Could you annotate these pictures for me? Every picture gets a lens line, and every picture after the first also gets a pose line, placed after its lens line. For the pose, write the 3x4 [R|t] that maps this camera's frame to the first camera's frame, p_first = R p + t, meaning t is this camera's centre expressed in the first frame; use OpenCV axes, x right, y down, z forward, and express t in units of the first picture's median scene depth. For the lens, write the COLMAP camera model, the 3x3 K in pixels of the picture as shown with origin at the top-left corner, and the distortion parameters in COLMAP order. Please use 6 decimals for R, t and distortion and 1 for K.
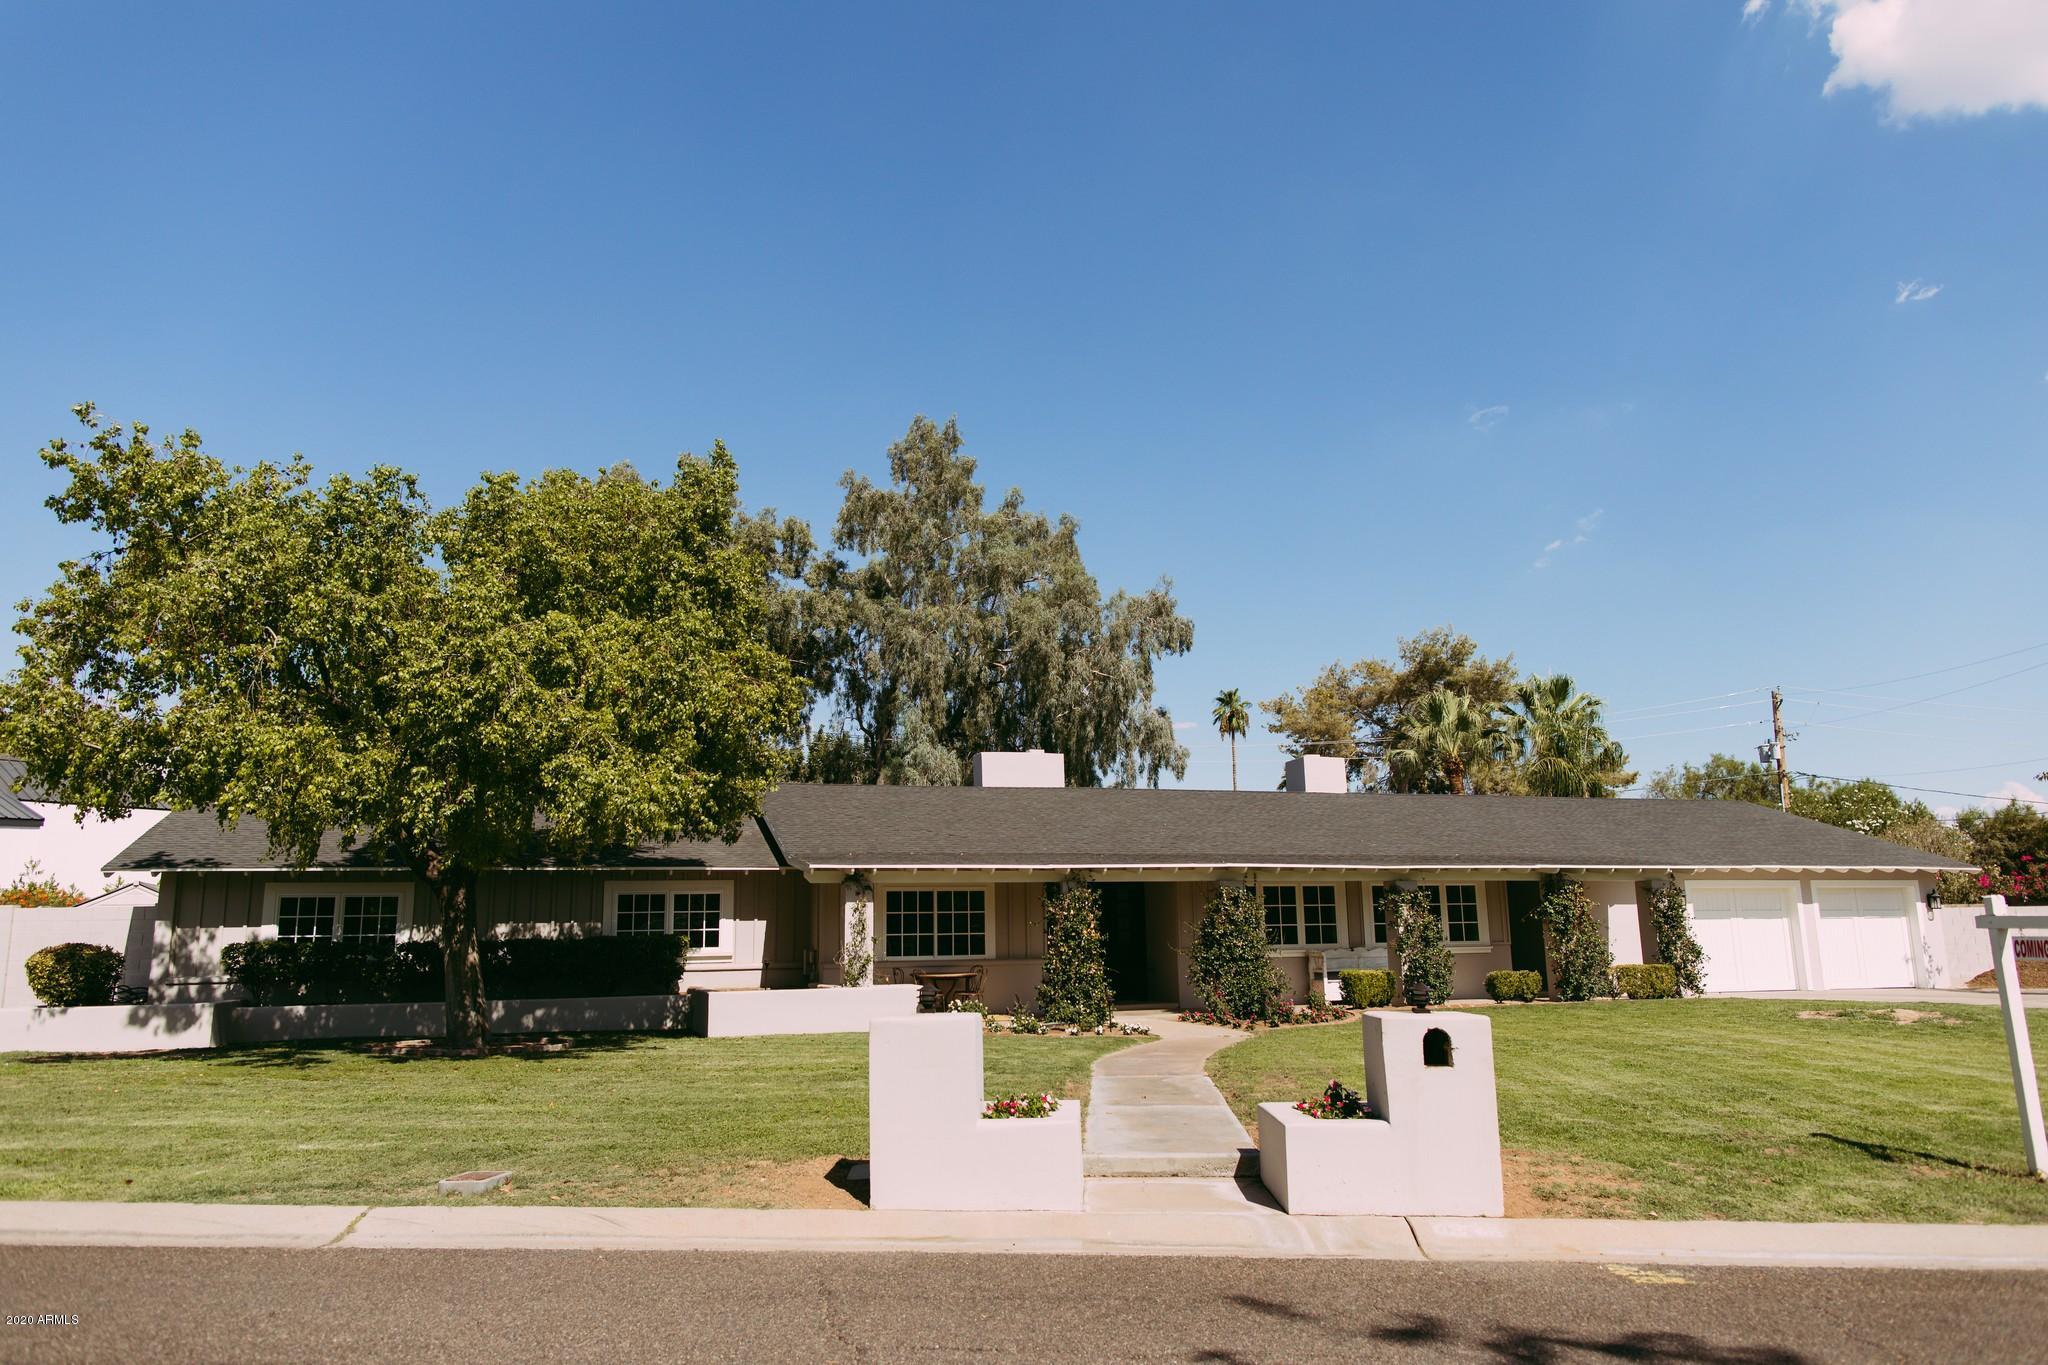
lens RADIAL K [[1395.6, 0, 1023.9], [0, 1395.6, 672.4], [0, 0, 1]] dist [0.008591, 0.000743]
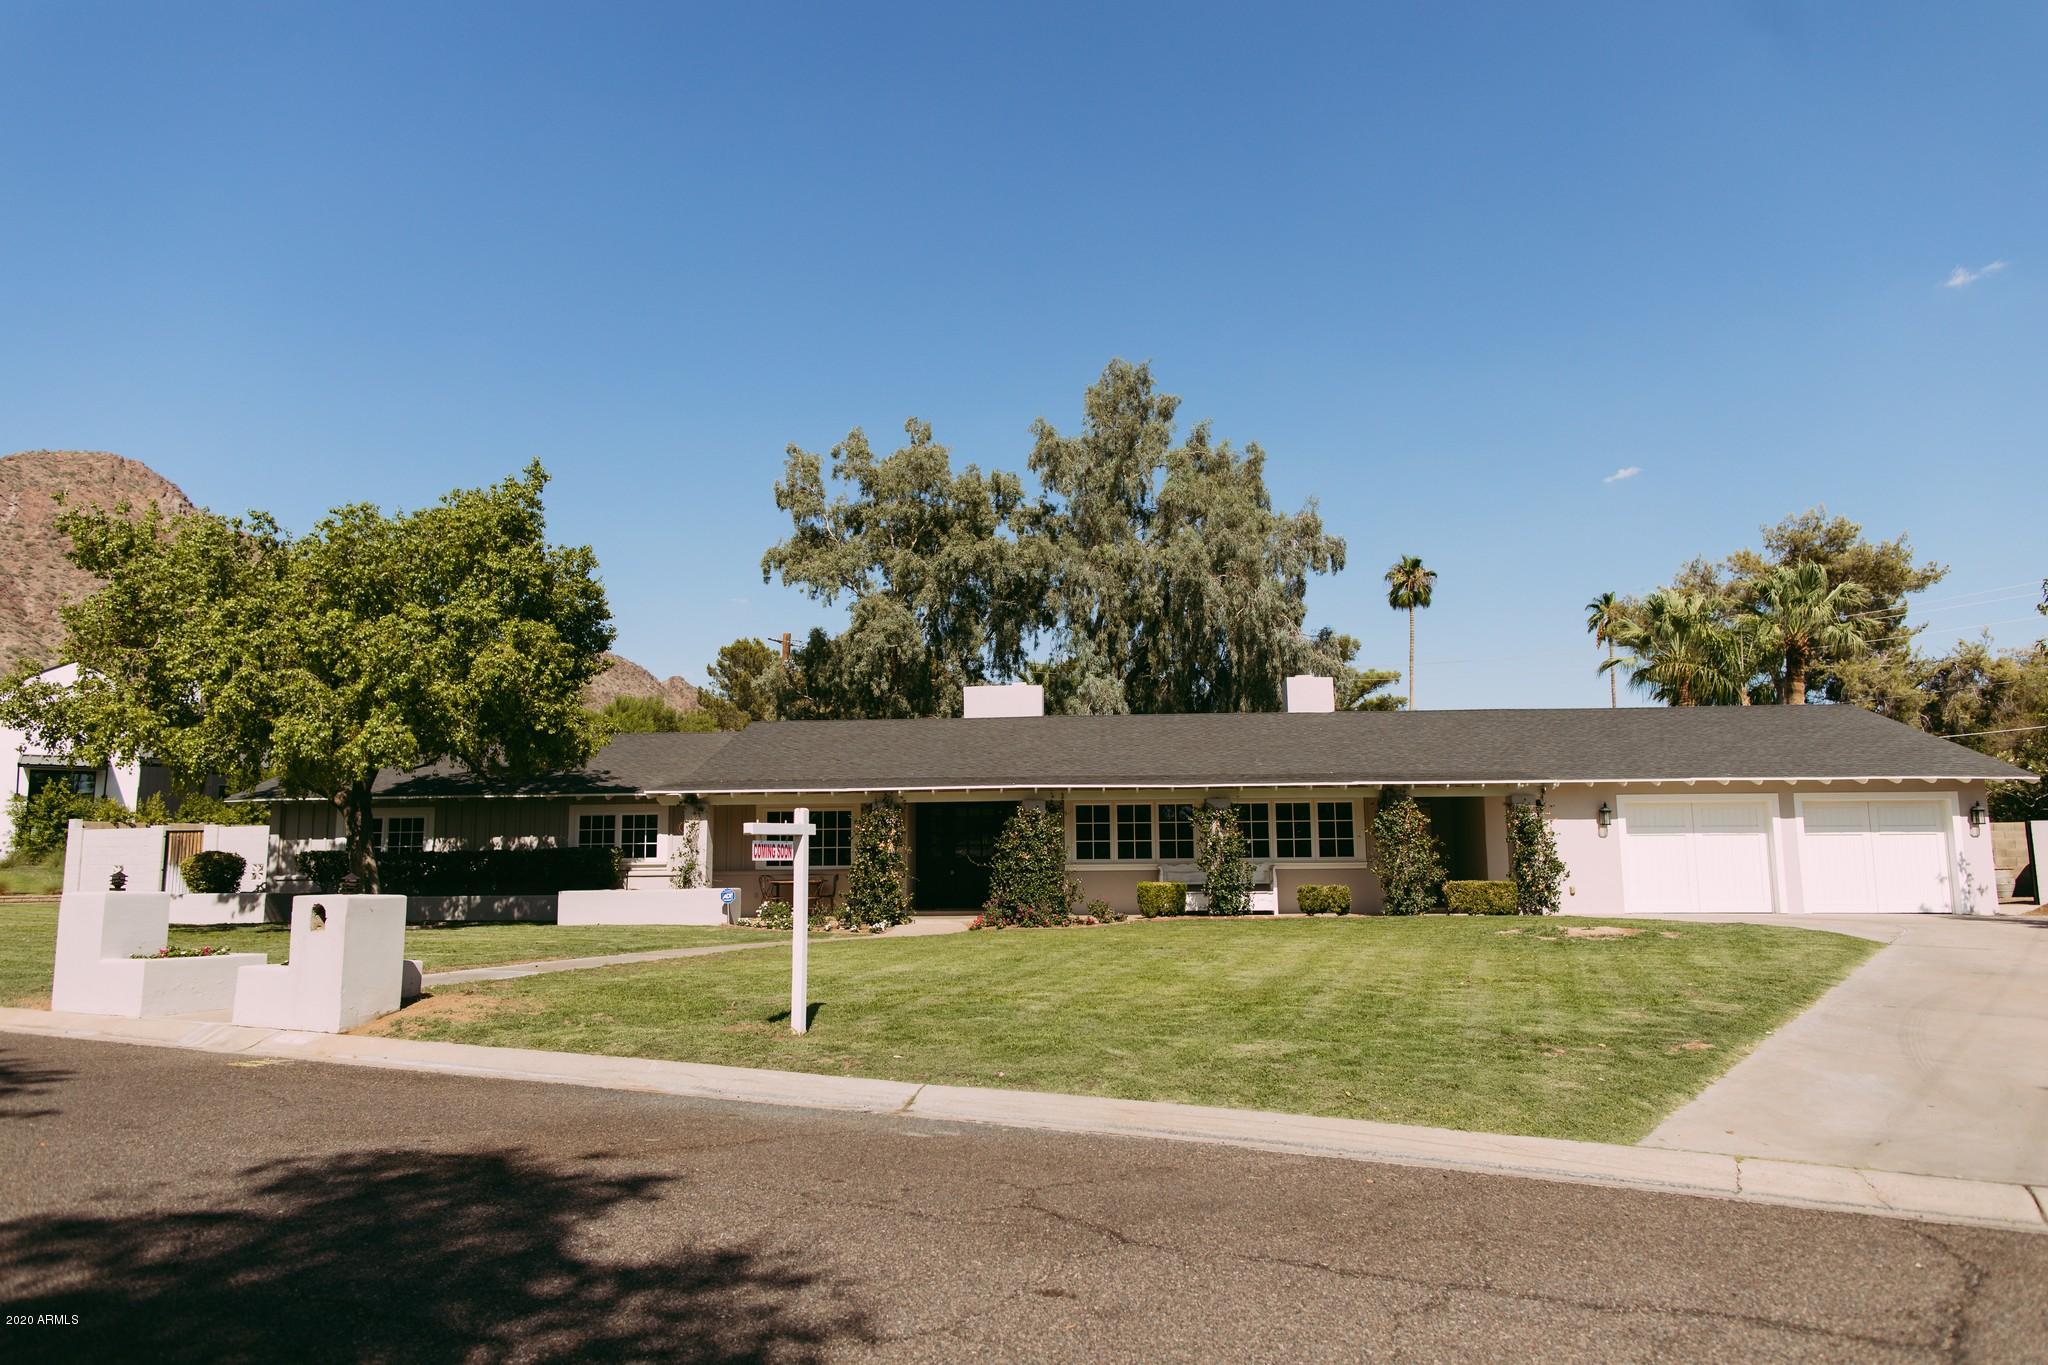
lens RADIAL K [[1379.0, 0, 1024.0], [0, 1379.0, 682.5], [0, 0, 1]] dist [0.004142, 0.002323]
pose [[0.928847, -0.040170, -0.368279, 0.536666], [0.063424, 0.996670, 0.051252, 0.000614], [0.364994, -0.070963, 0.928302, -0.003080]]
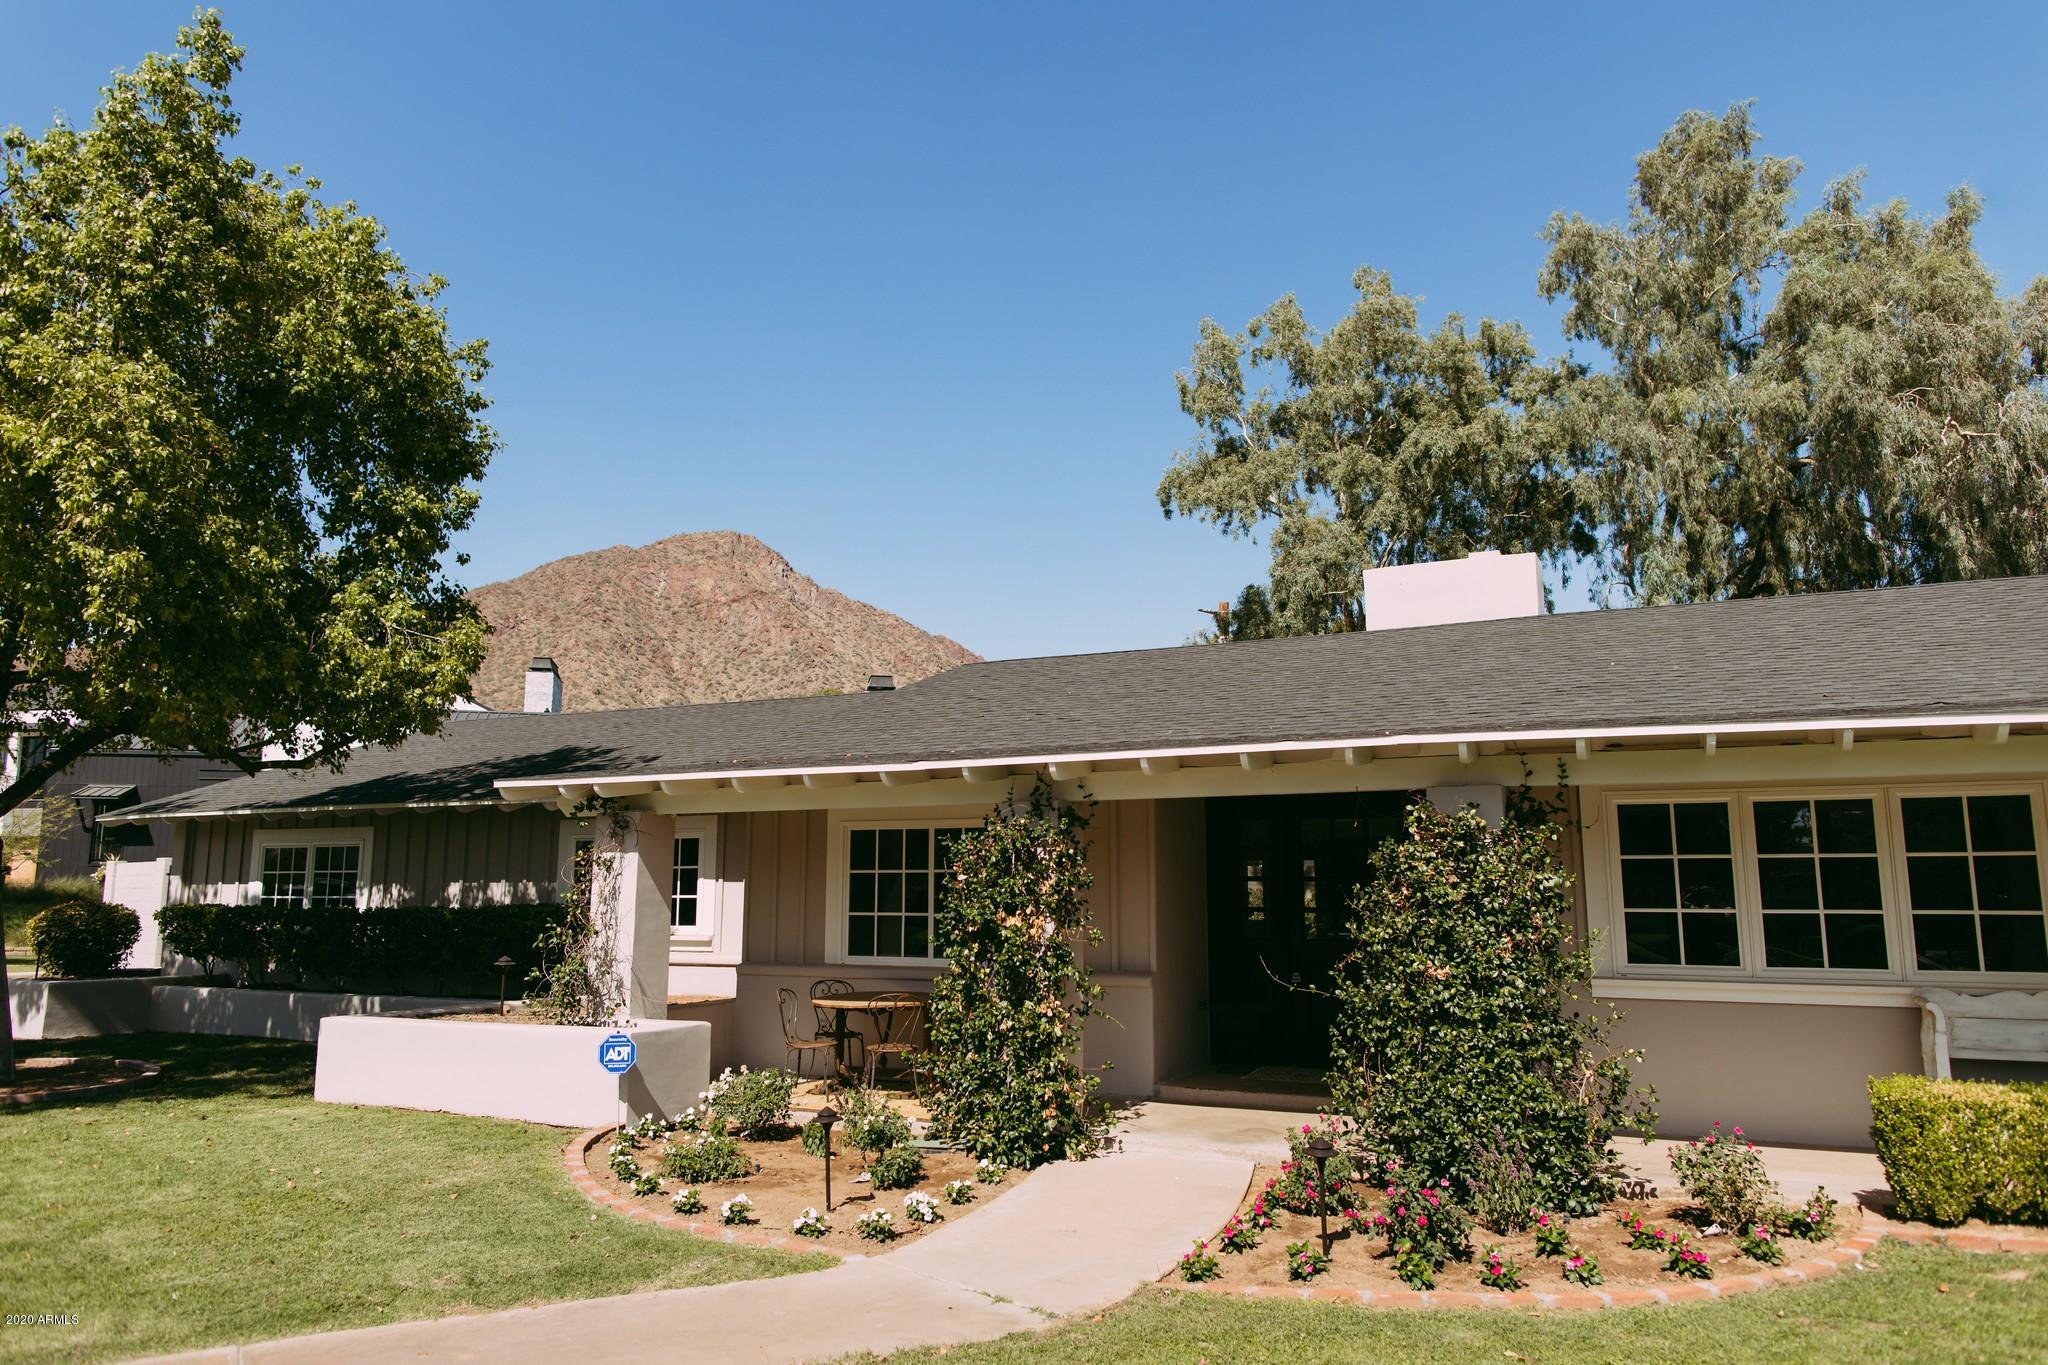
lens RADIAL K [[1379.0, 0, 1024.0], [0, 1379.0, 682.5], [0, 0, 1]] dist [0.007247, 0.000362]
pose [[0.719496, -0.086974, -0.689029, 0.303392], [0.119269, 0.992862, -0.000783, 0.109204], [0.684179, -0.081616, 0.724733, 0.669724]]
